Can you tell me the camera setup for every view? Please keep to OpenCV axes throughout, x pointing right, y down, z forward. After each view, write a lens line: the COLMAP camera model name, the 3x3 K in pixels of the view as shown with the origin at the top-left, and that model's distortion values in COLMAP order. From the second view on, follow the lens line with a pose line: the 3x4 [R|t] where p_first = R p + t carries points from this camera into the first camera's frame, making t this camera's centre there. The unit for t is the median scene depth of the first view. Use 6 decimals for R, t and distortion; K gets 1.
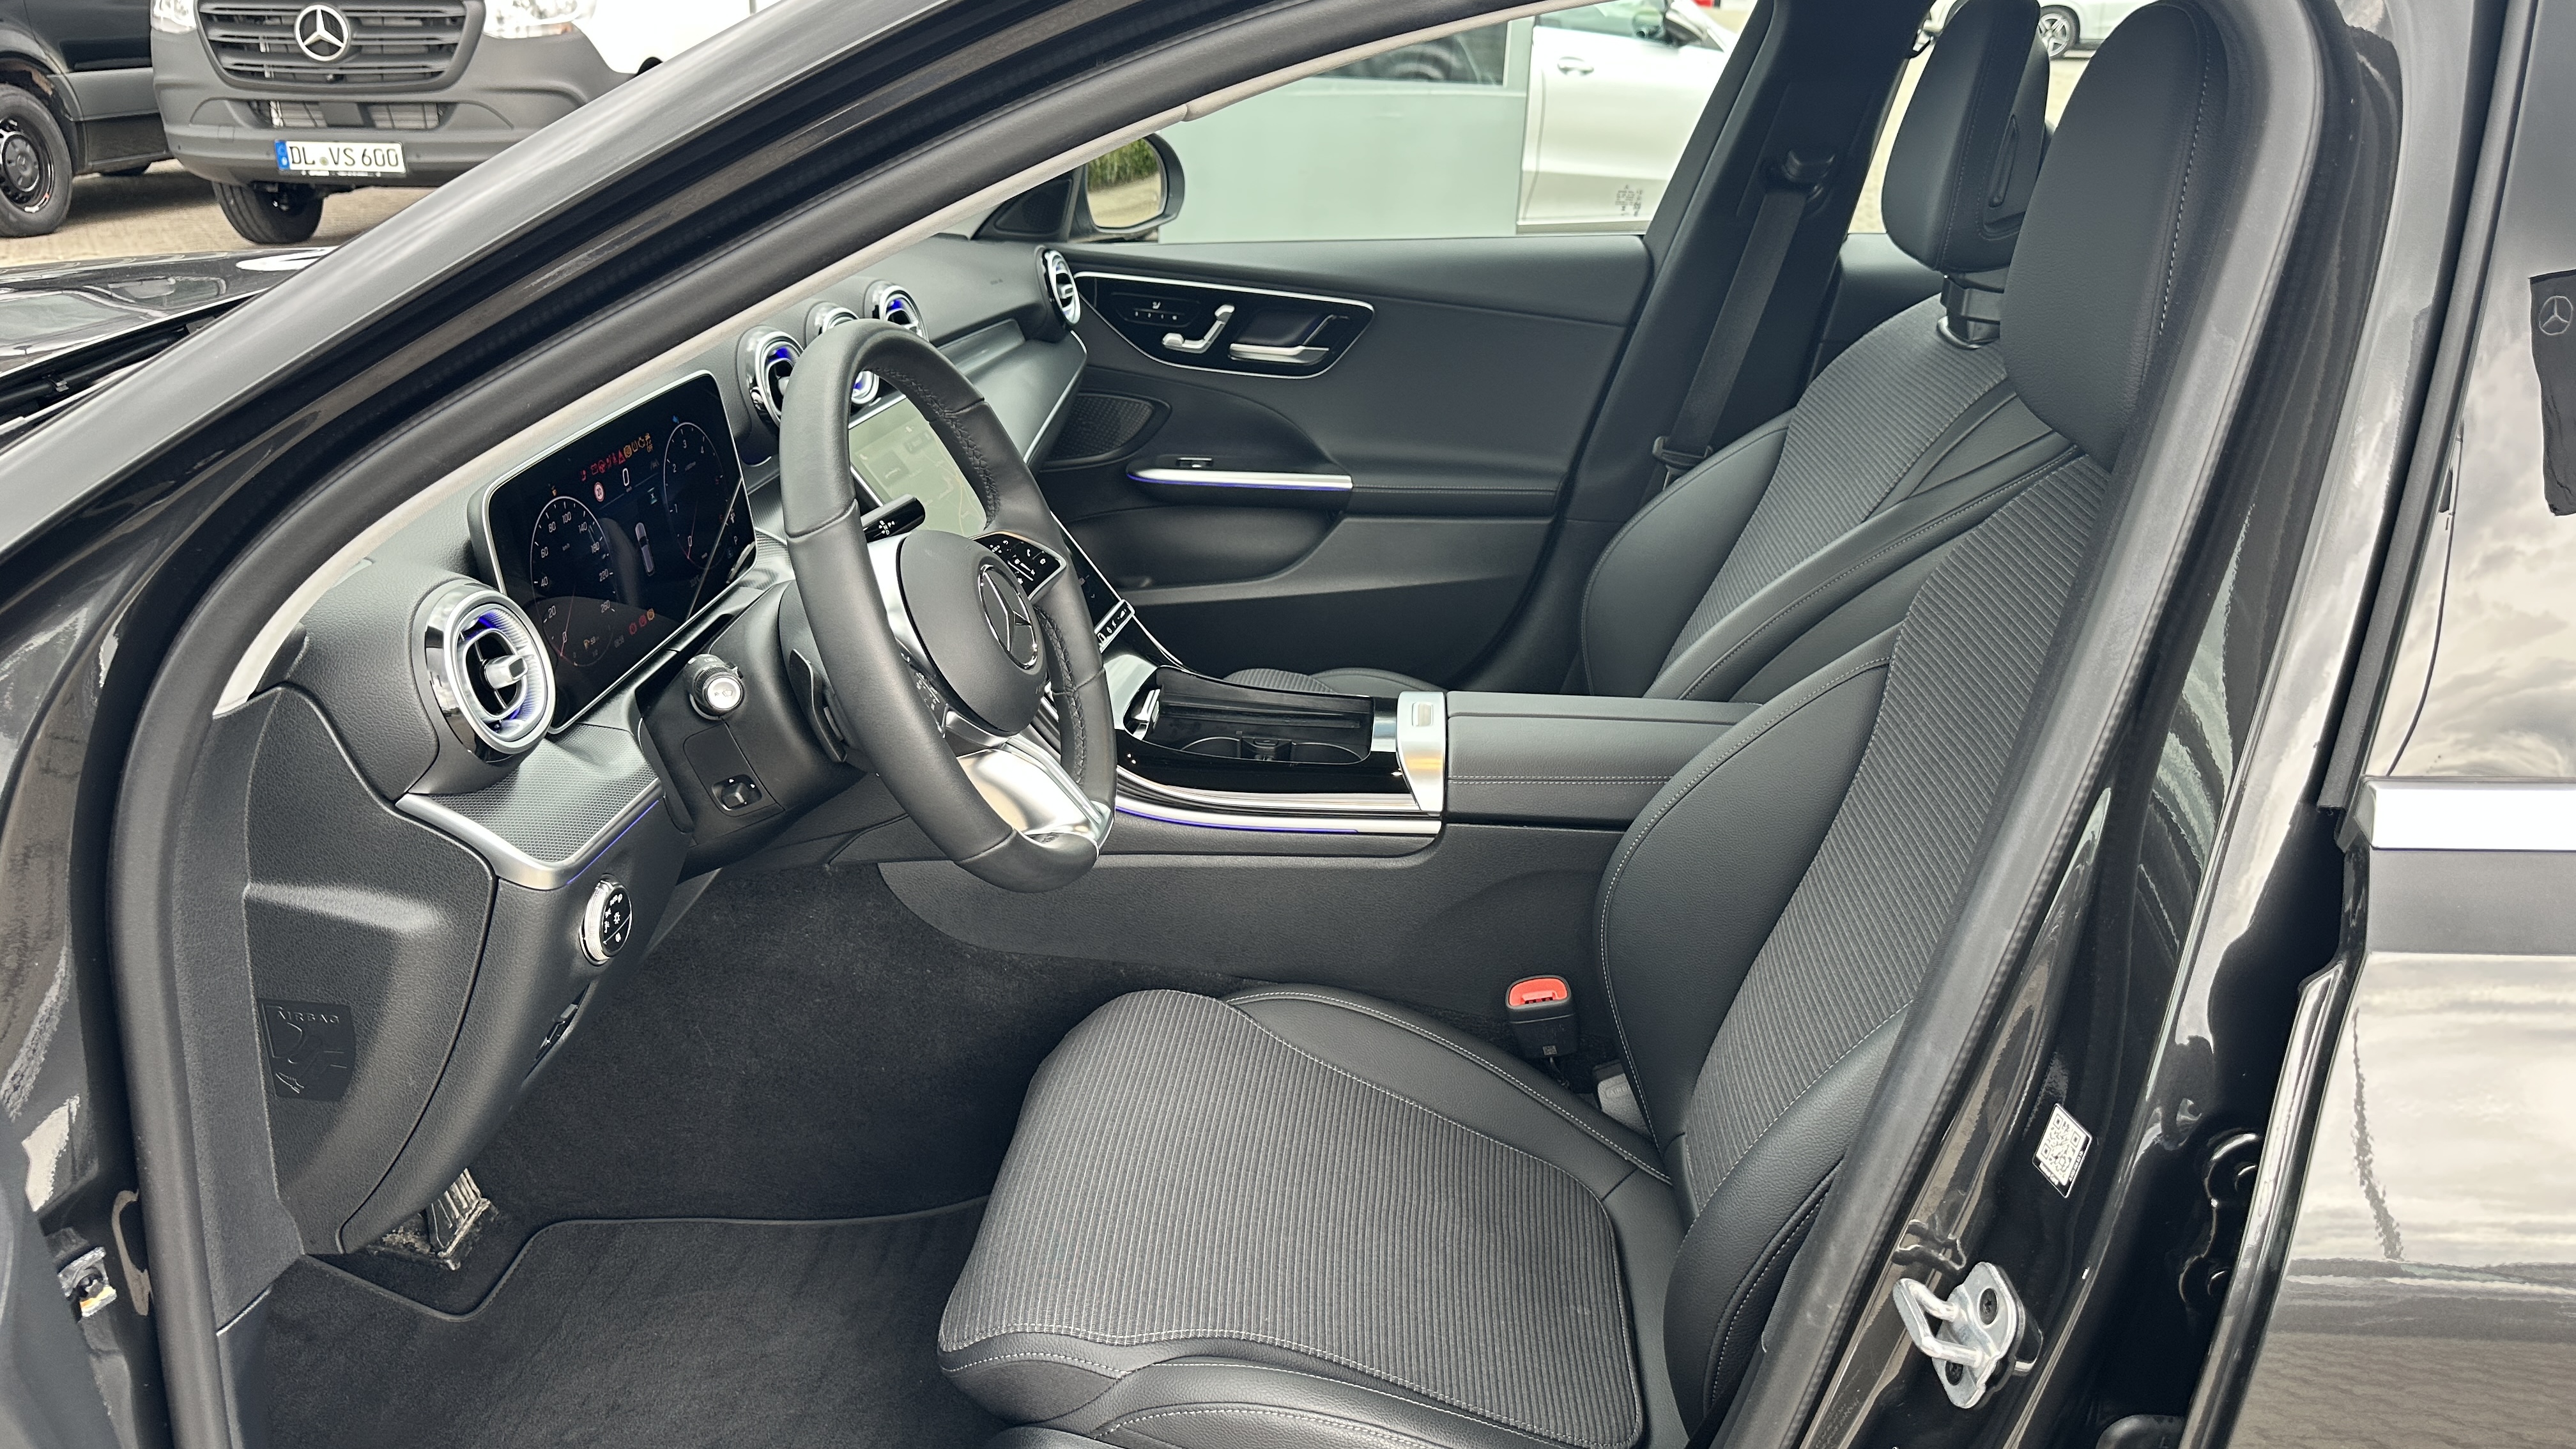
lens RADIAL K [[1766.8, 0, 1264.7], [0, 1766.8, 754.8], [0, 0, 1]] dist [0.067689, -0.079740]
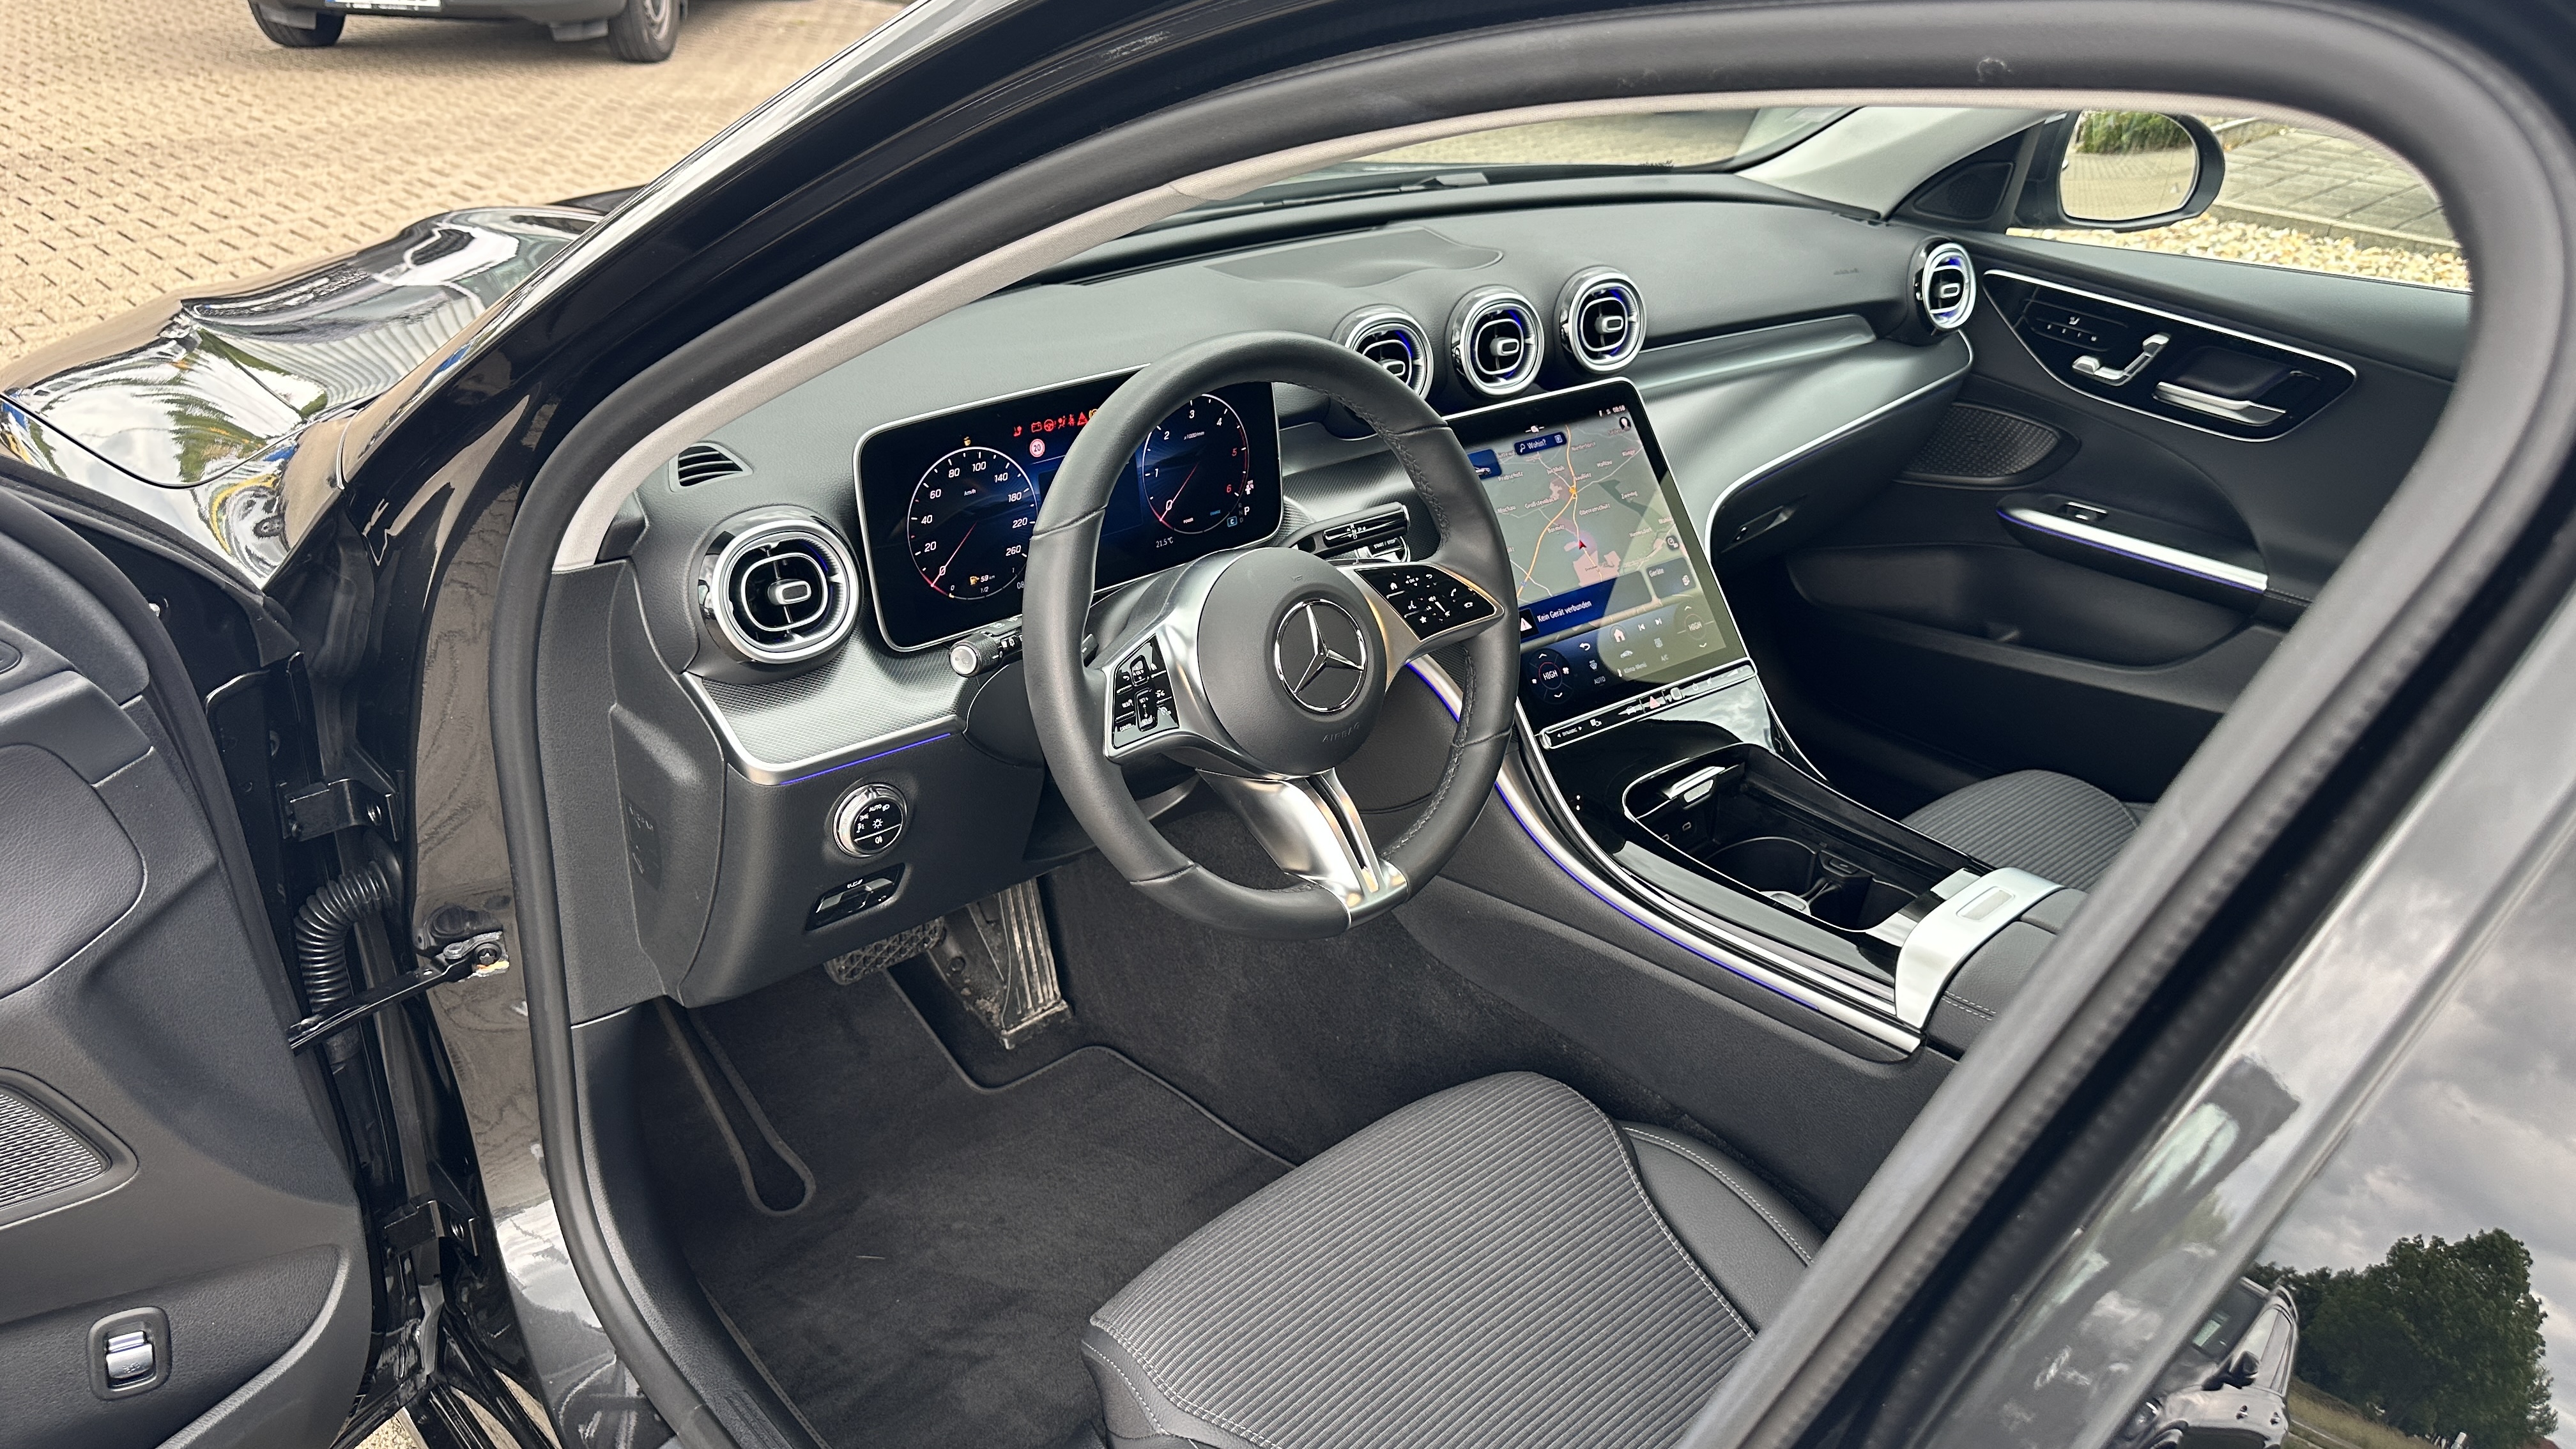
lens RADIAL K [[1791.9, 0, 1288.0], [0, 1791.9, 724.5], [0, 0, 1]] dist [0.061247, -0.082358]
pose [[0.736490, 0.301317, -0.605633, 0.239005], [-0.271625, 0.951693, 0.143177, -0.096150], [0.619518, 0.059056, 0.782758, 0.124597]]
